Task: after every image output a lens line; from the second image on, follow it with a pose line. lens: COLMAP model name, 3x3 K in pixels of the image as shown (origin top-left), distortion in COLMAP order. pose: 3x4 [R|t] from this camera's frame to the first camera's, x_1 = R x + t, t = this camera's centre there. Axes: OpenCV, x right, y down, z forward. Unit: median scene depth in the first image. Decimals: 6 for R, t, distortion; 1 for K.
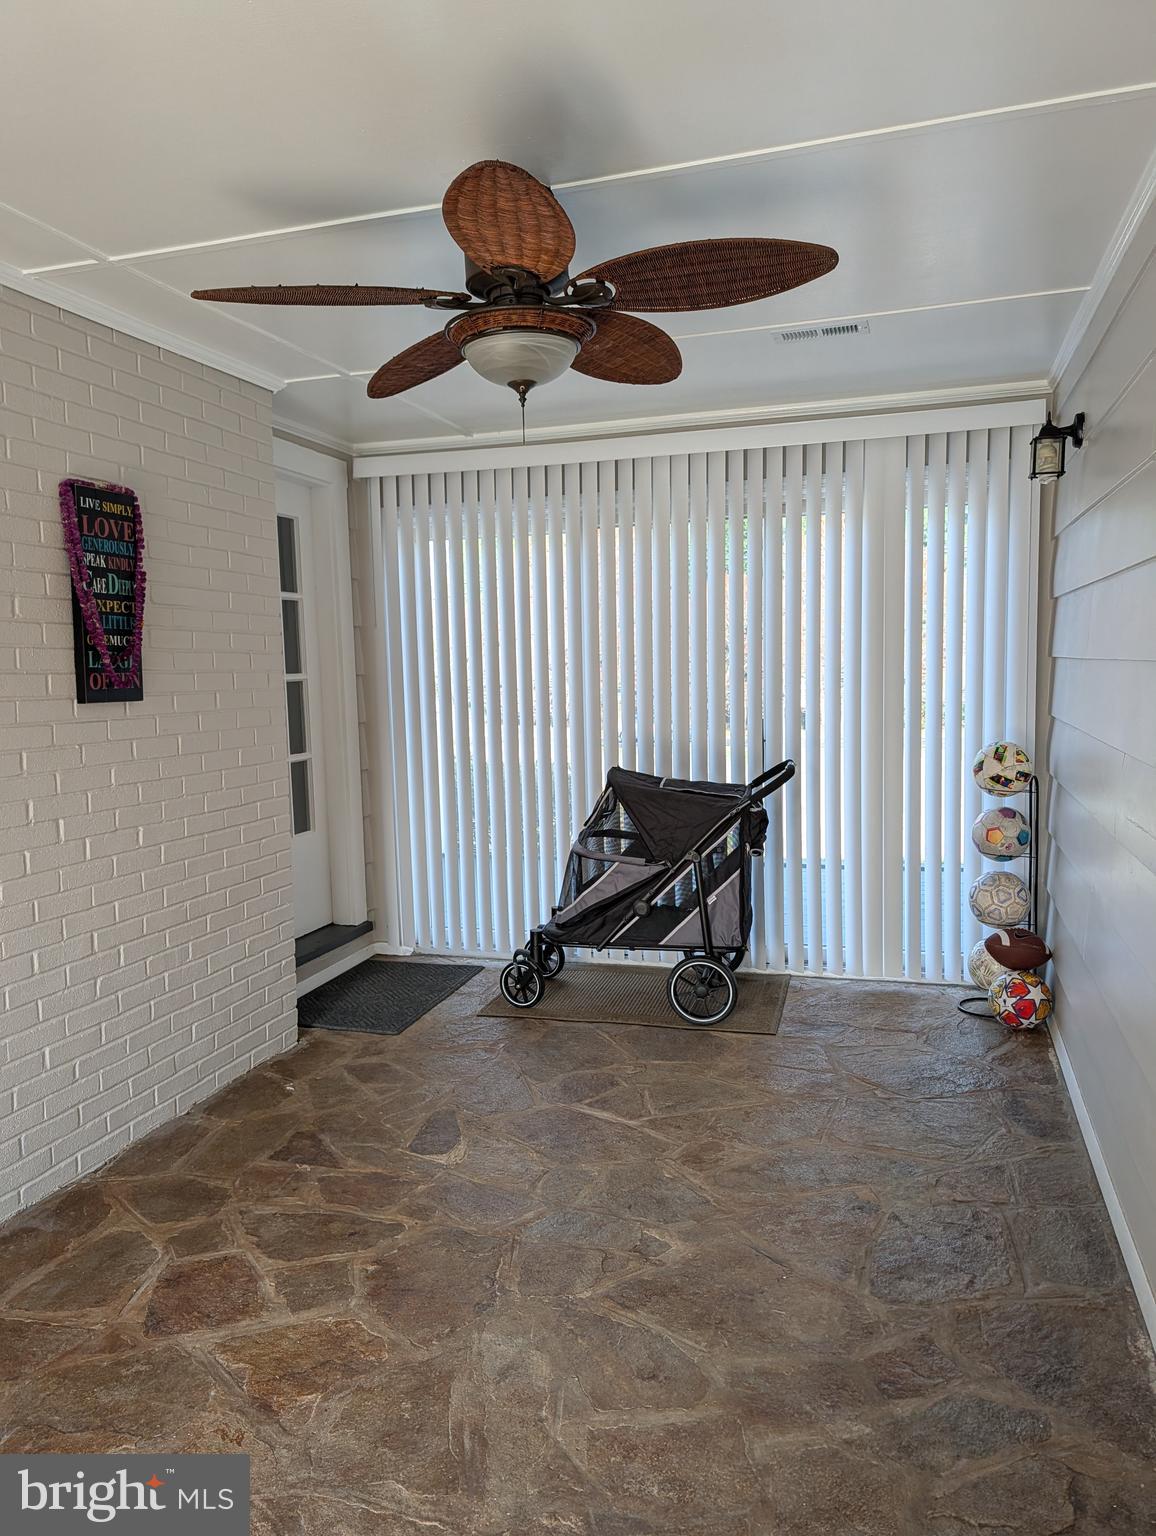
lens RADIAL K [[1107.0, 0, 569.8], [0, 1107.0, 773.1], [0, 0, 1]] dist [0.038344, -0.031517]
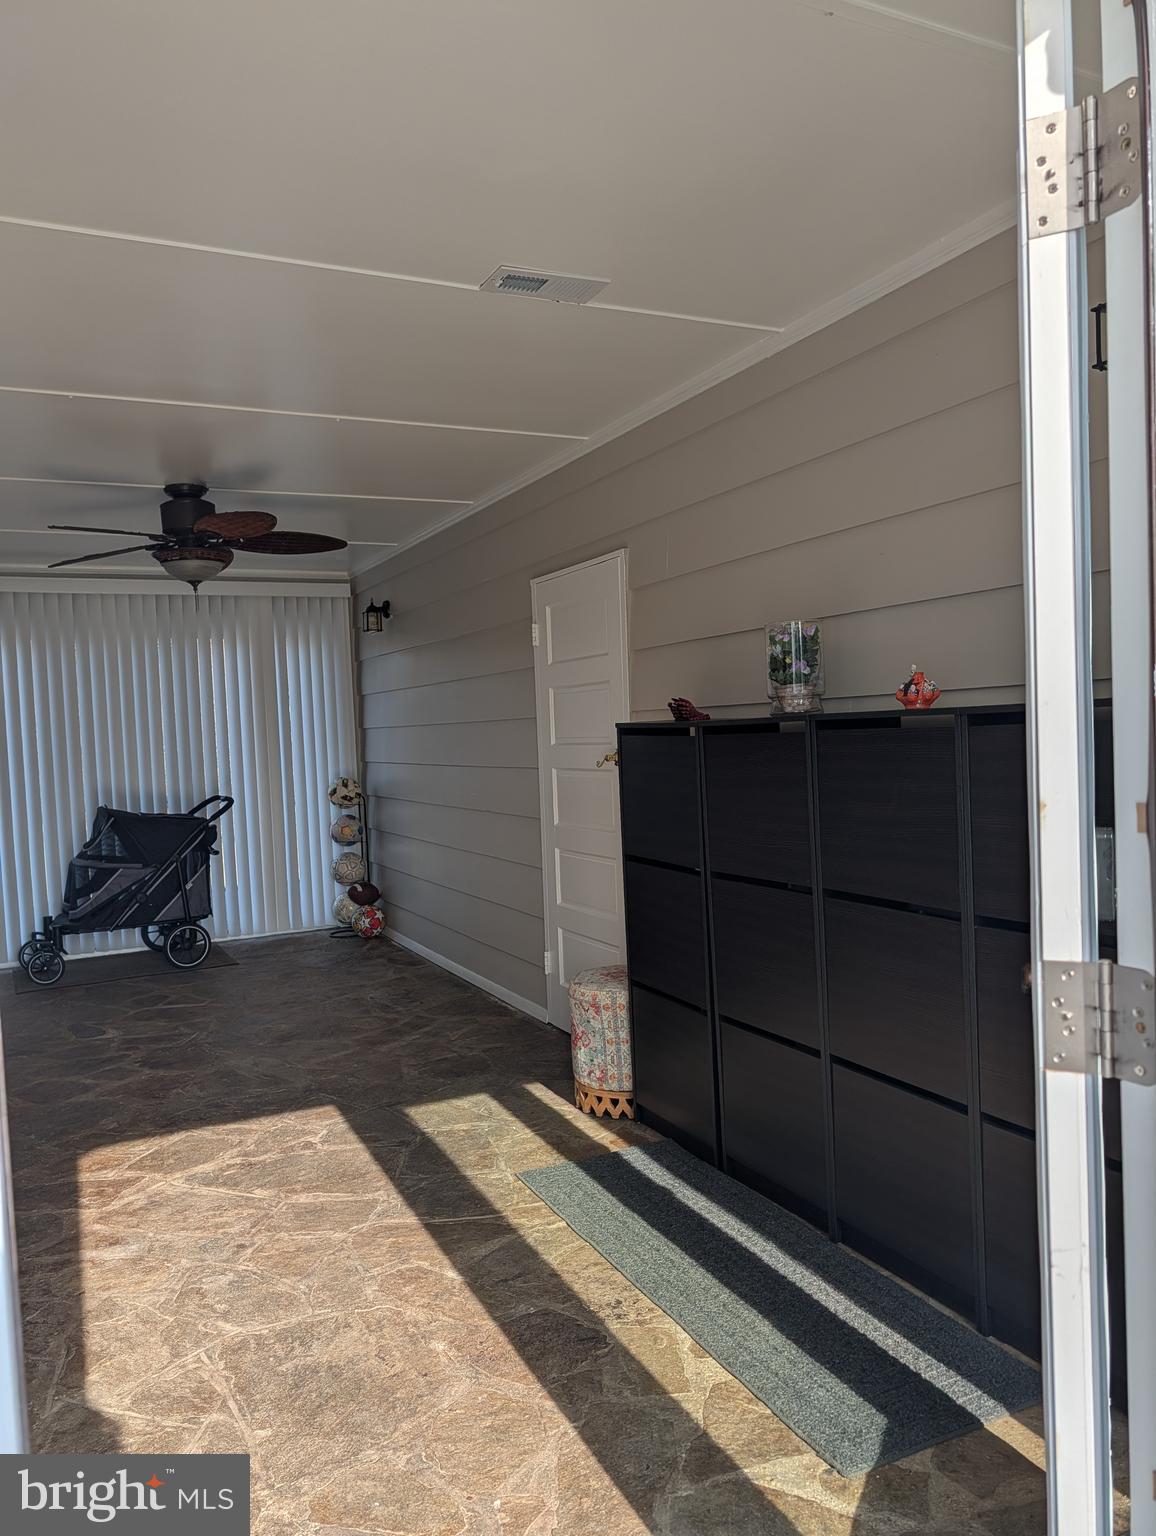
lens RADIAL K [[1107.0, 0, 578.3], [0, 1107.0, 770.0], [0, 0, 1]] dist [0.038344, -0.031517]
pose [[0.720358, -0.032567, 0.692837, -0.560522], [0.094043, 0.994259, -0.051044, 0.086391], [-0.687197, 0.101926, 0.719285, -0.507114]]
